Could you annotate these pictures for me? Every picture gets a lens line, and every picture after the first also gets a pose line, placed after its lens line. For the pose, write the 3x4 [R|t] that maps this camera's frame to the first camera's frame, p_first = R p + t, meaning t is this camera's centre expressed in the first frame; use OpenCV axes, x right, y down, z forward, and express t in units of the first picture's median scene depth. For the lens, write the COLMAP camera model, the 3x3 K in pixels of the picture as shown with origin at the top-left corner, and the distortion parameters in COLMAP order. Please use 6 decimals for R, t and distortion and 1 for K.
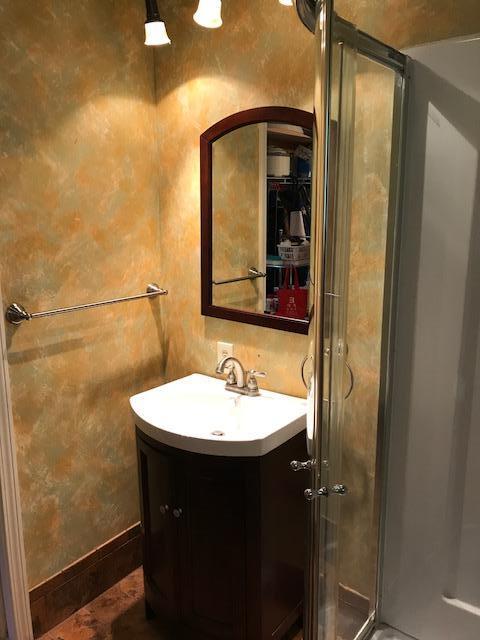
lens RADIAL K [[530.9, 0, 251.4], [0, 530.9, 307.5], [0, 0, 1]] dist [0.040810, -0.043810]
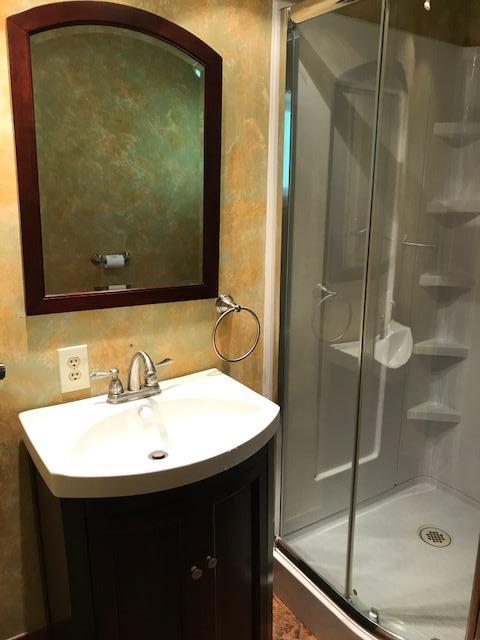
lens RADIAL K [[530.9, 0, 243.2], [0, 530.9, 308.6], [0, 0, 1]] dist [0.040810, -0.043810]
pose [[0.323210, -0.193793, 0.926272, -0.682847], [0.172796, 0.974437, 0.143575, -0.046319], [-0.930418, 0.113651, 0.348435, 0.630606]]
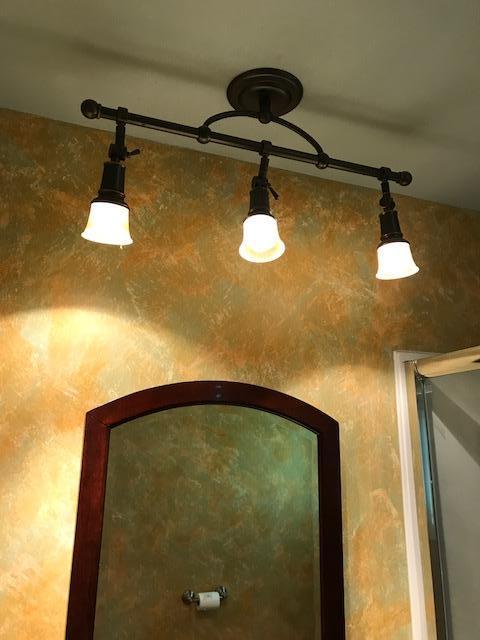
lens RADIAL K [[530.9, 0, 243.2], [0, 530.9, 320.9], [0, 0, 1]] dist [0.040810, -0.043810]
pose [[0.497122, 0.217941, 0.839864, -0.508900], [0.169528, 0.924890, -0.340350, -0.220117], [-0.850959, 0.311576, 0.422836, 0.681374]]
